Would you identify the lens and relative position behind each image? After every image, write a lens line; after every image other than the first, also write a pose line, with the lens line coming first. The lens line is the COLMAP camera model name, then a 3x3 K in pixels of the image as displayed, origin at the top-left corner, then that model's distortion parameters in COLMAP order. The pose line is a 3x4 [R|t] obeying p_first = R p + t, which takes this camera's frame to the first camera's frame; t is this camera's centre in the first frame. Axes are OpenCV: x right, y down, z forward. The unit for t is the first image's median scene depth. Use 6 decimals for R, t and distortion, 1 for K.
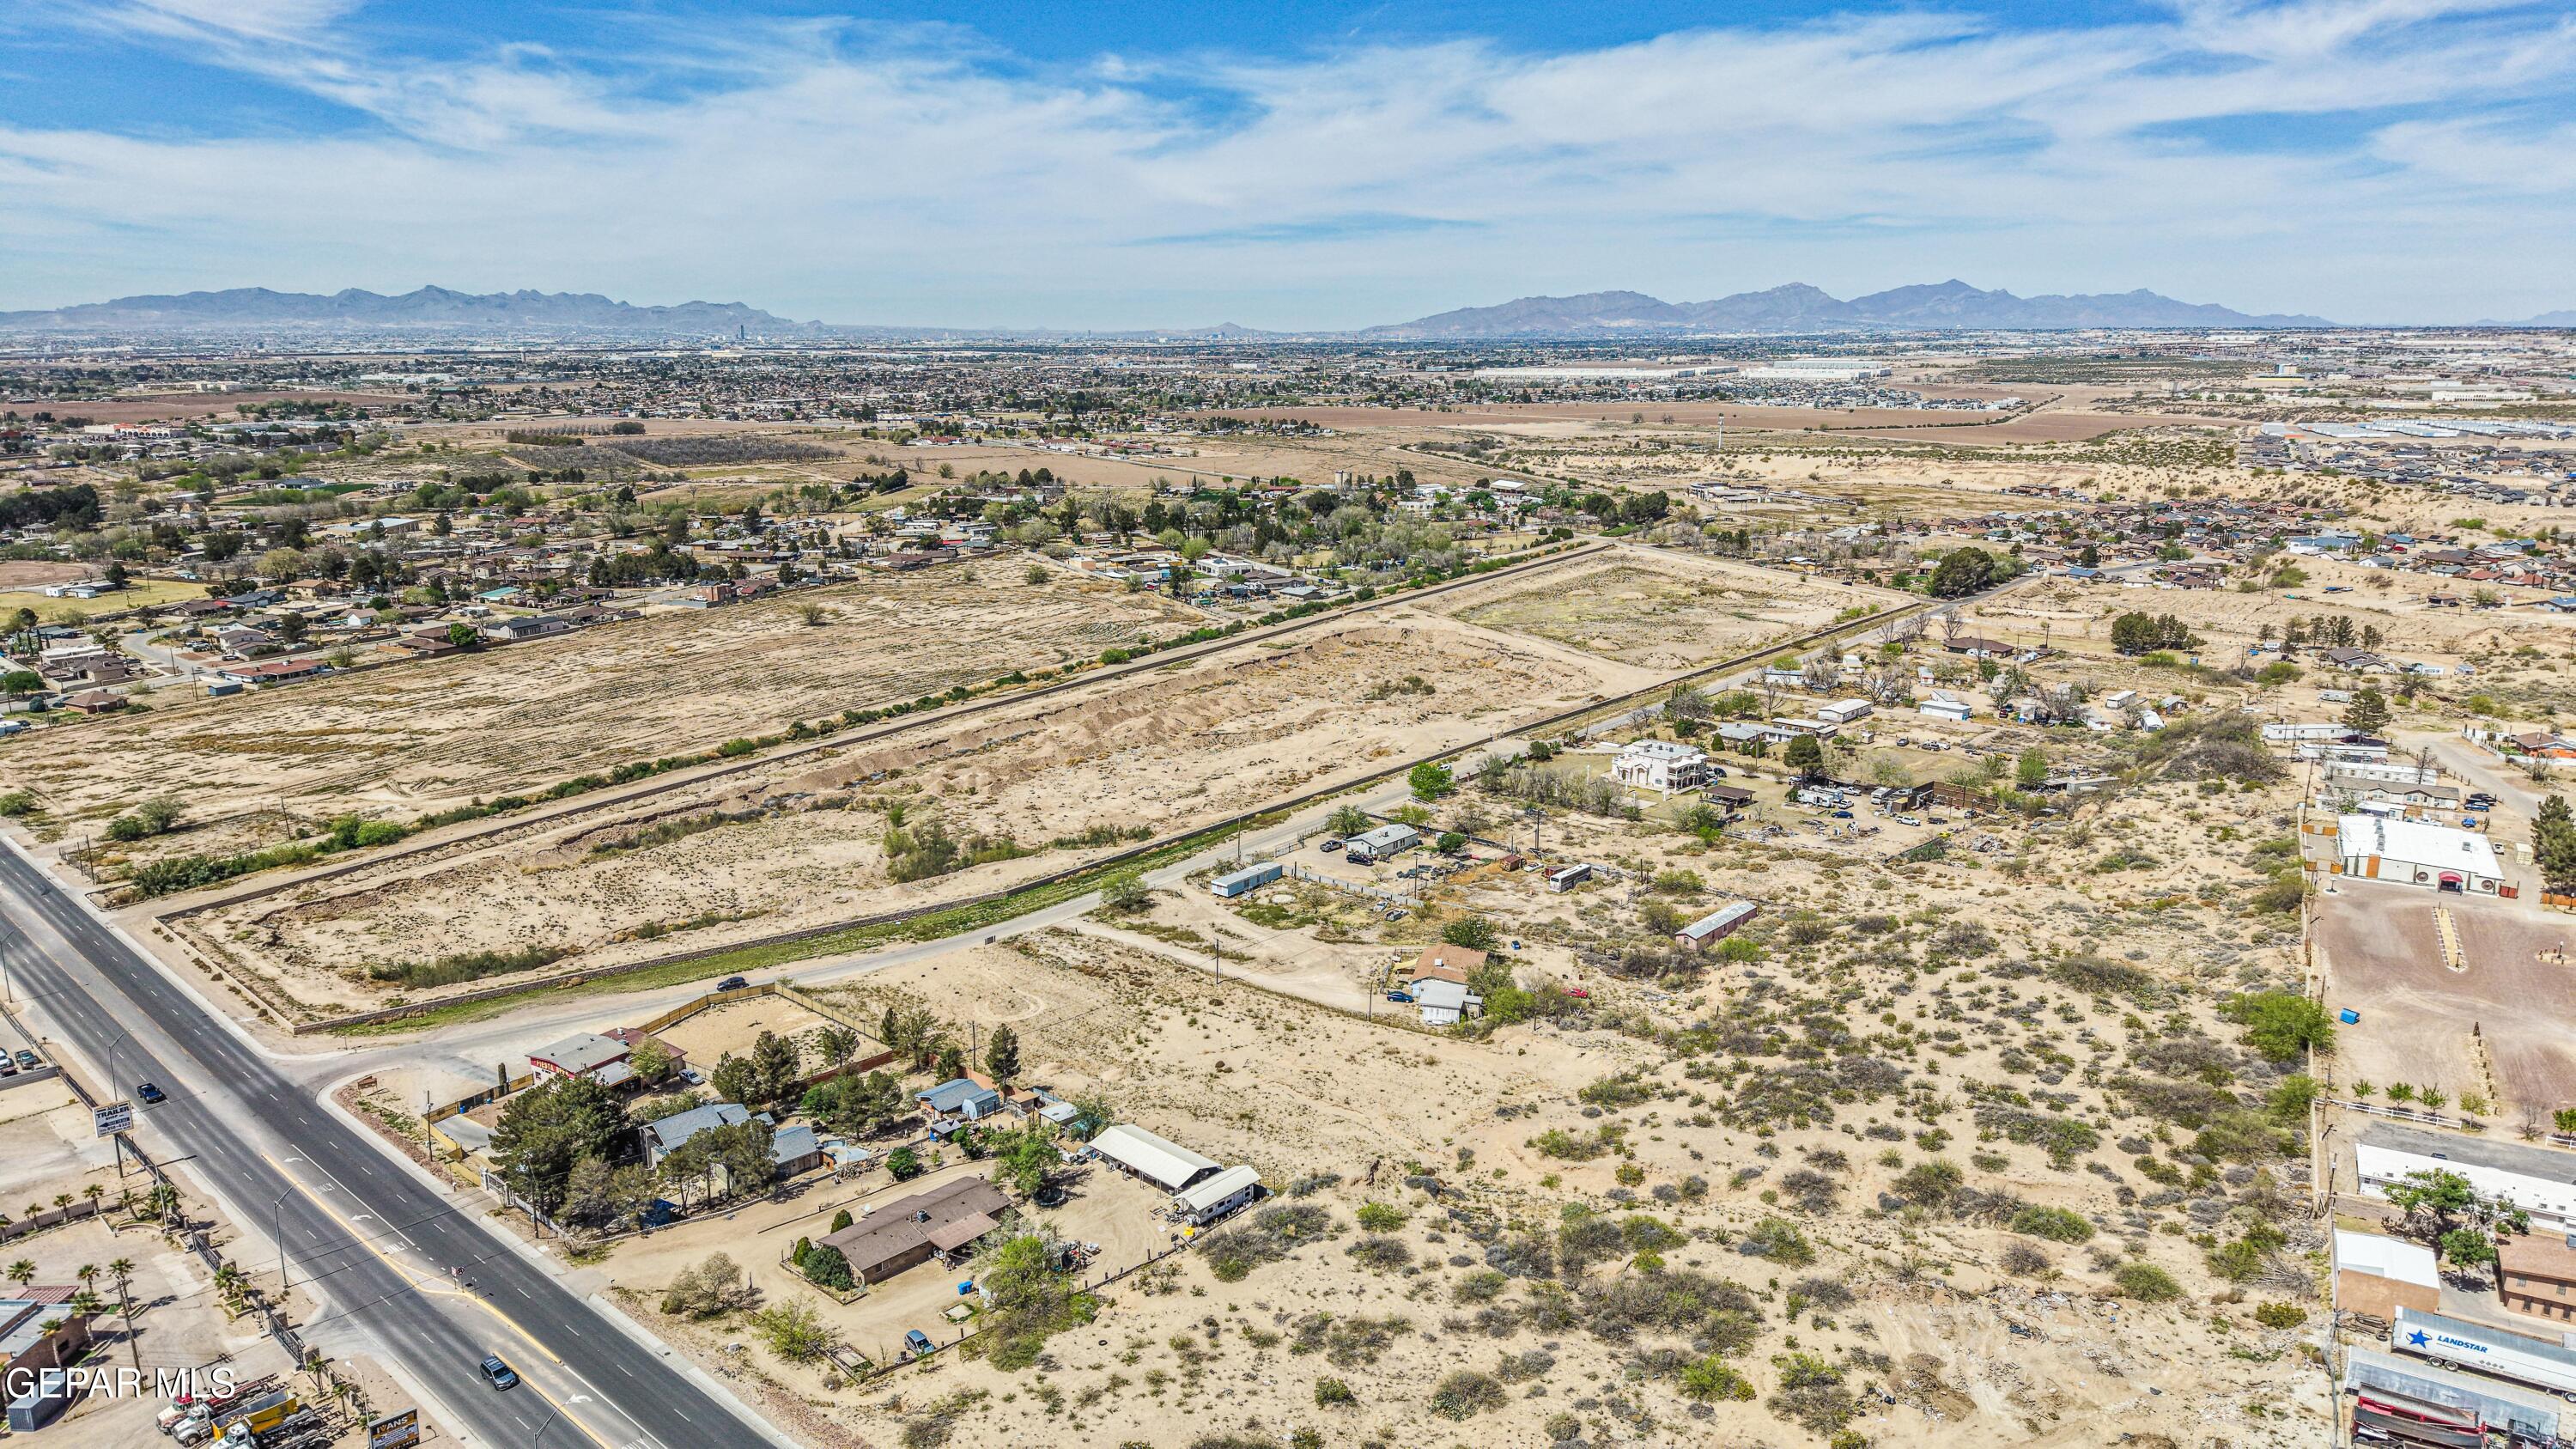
lens RADIAL K [[1717.7, 0, 1281.3], [0, 1717.7, 737.5], [0, 0, 1]] dist [0.047509, -0.052706]
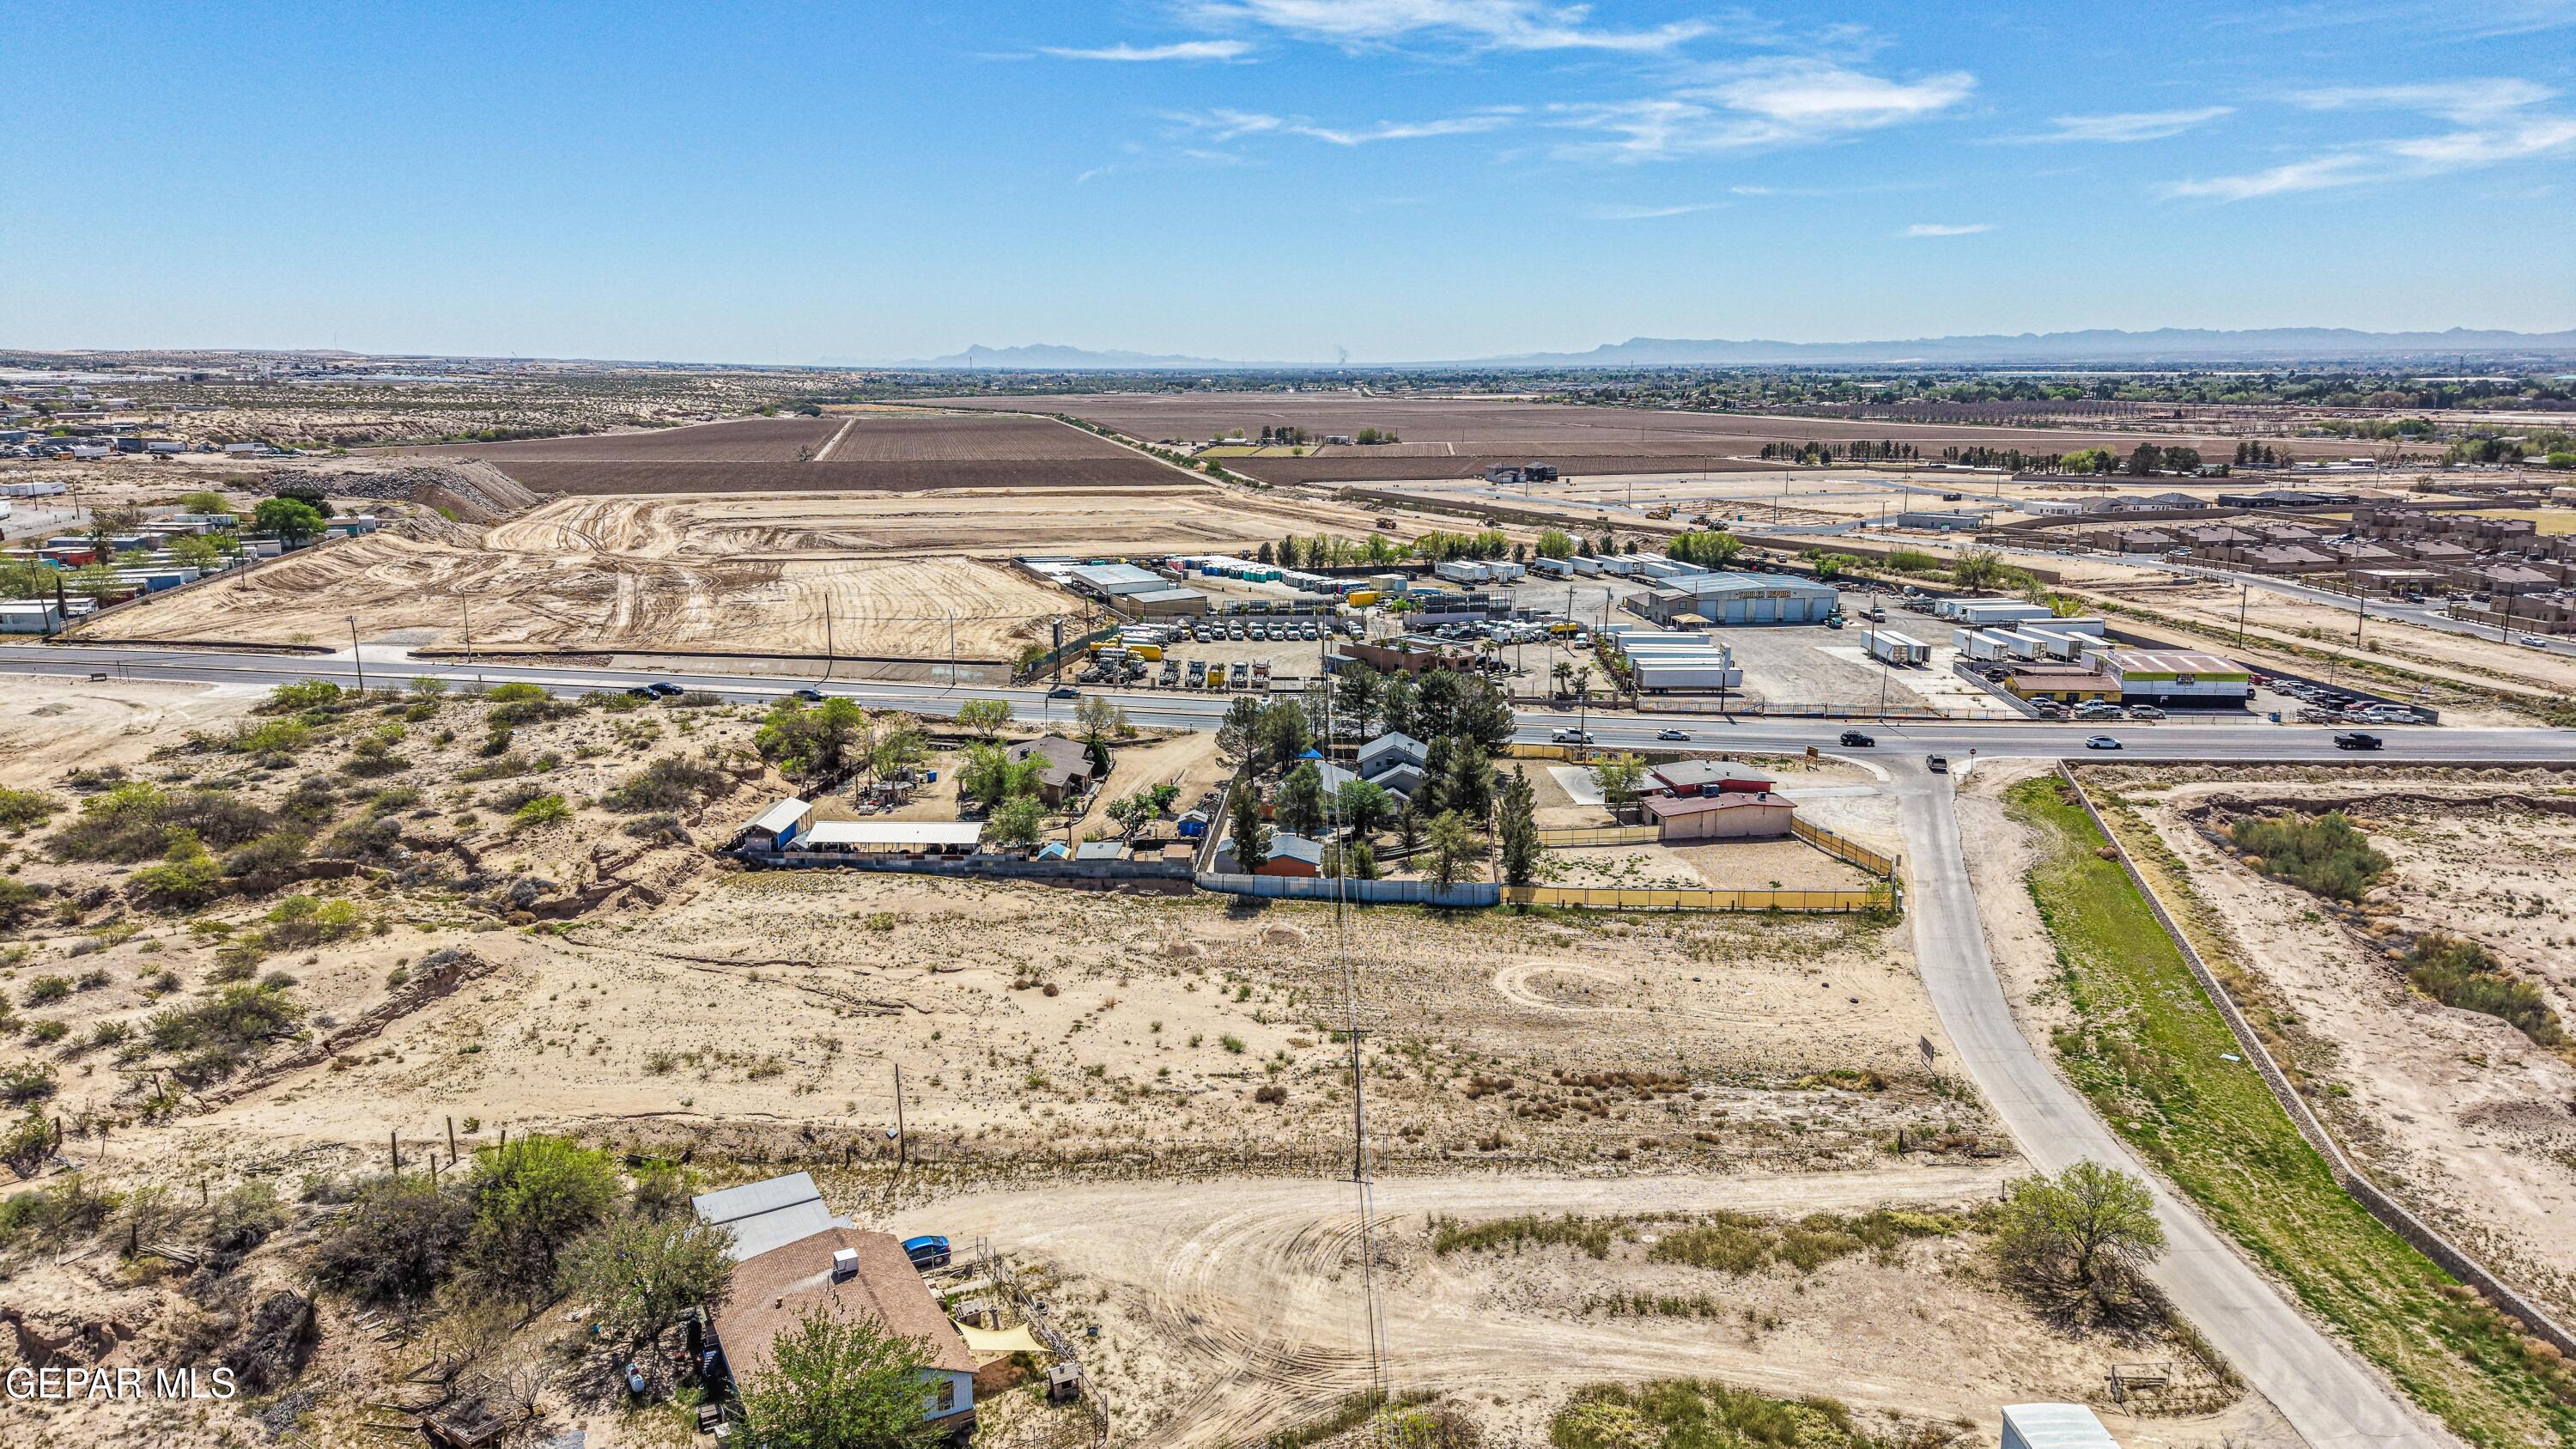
lens RADIAL K [[1717.7, 0, 1275.9], [0, 1717.7, 729.3], [0, 0, 1]] dist [0.047509, -0.052706]
pose [[-0.753601, 0.141488, -0.641924, 0.213205], [-0.147870, 0.915041, 0.375280, -0.090035], [0.640484, 0.377733, -0.668654, 1.158855]]
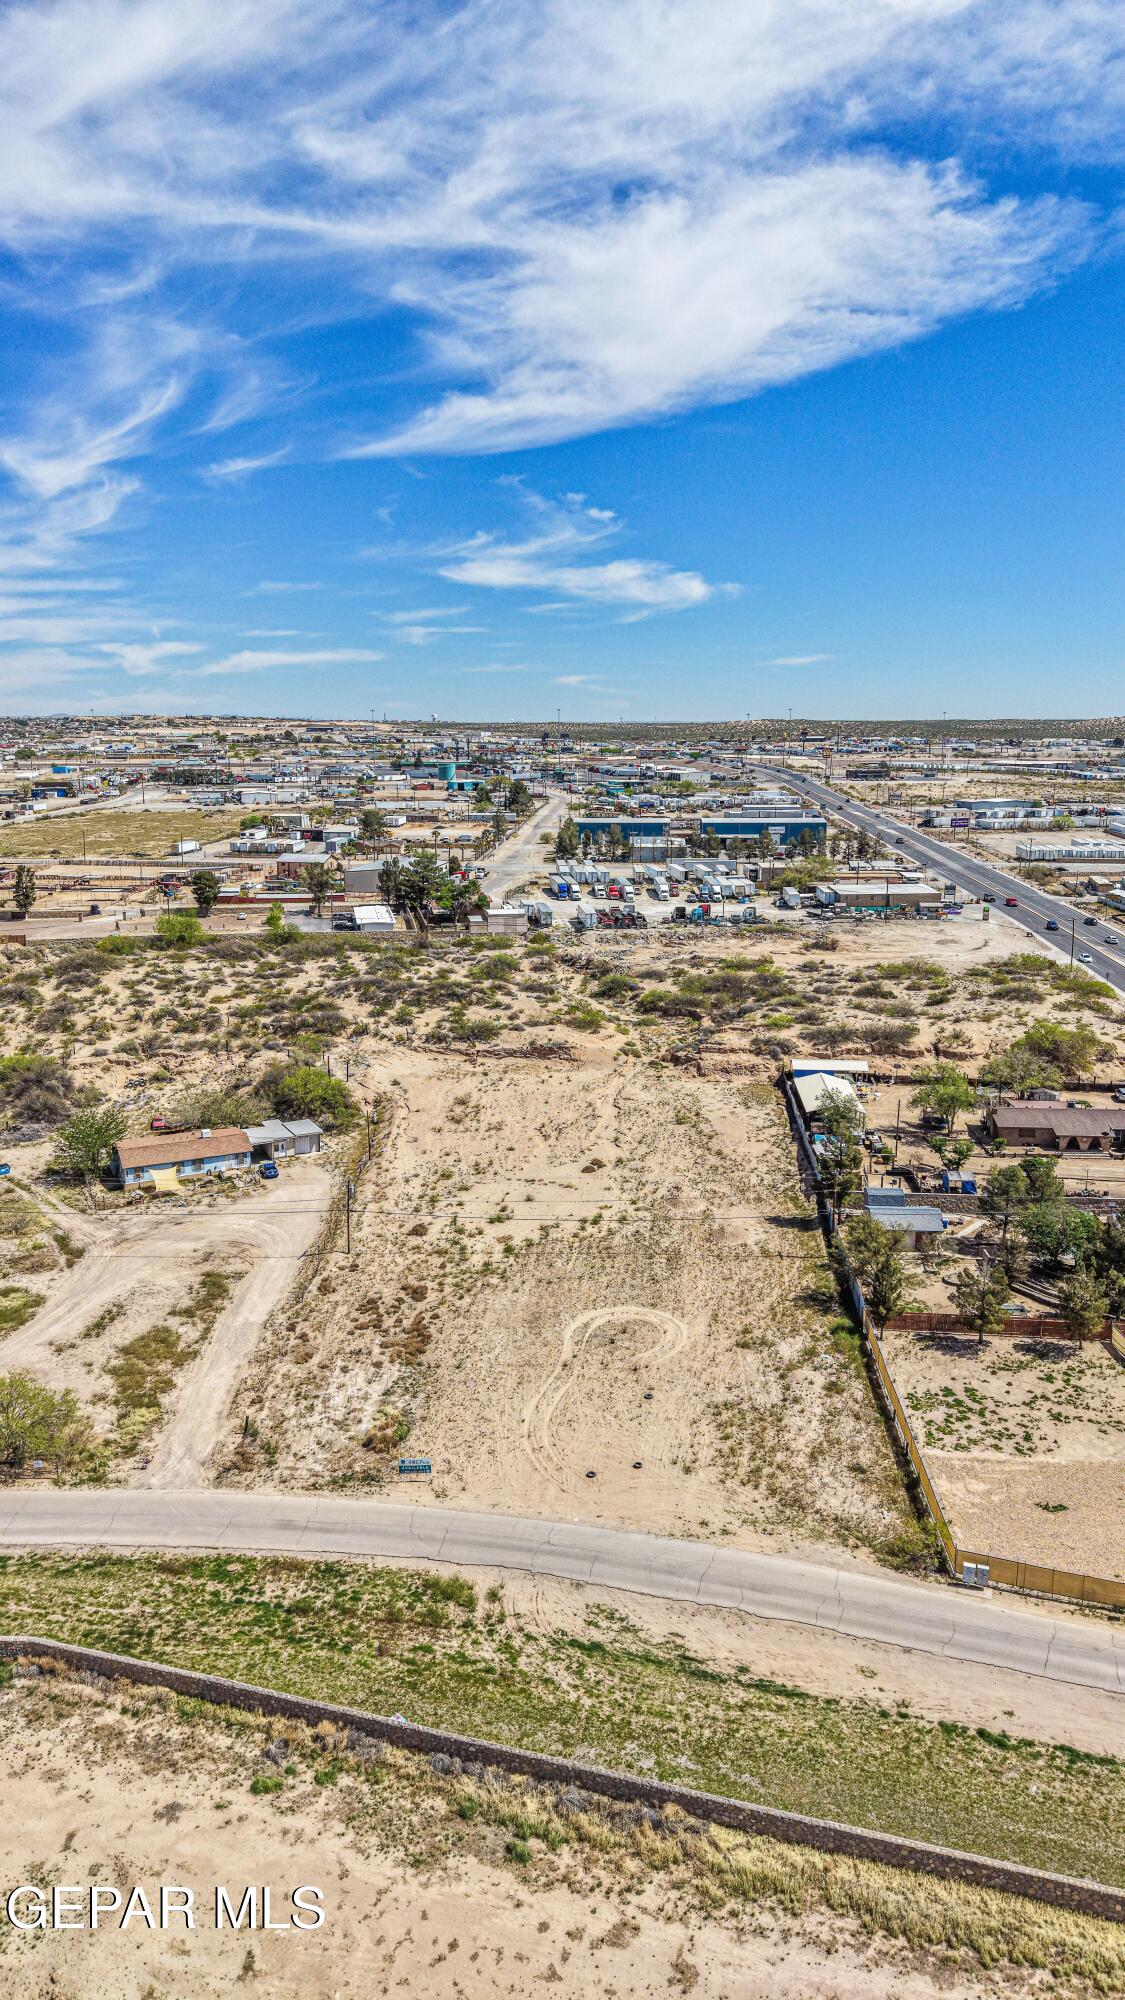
lens RADIAL K [[1333.4, 0, 566.3], [0, 1333.4, 951.9], [0, 0, 1]] dist [0.047509, -0.052706]
pose [[-0.637432, -0.120961, 0.760952, -0.425350], [0.177351, 0.938049, 0.297675, -0.087598], [-0.749818, 0.324703, -0.576490, 1.125252]]
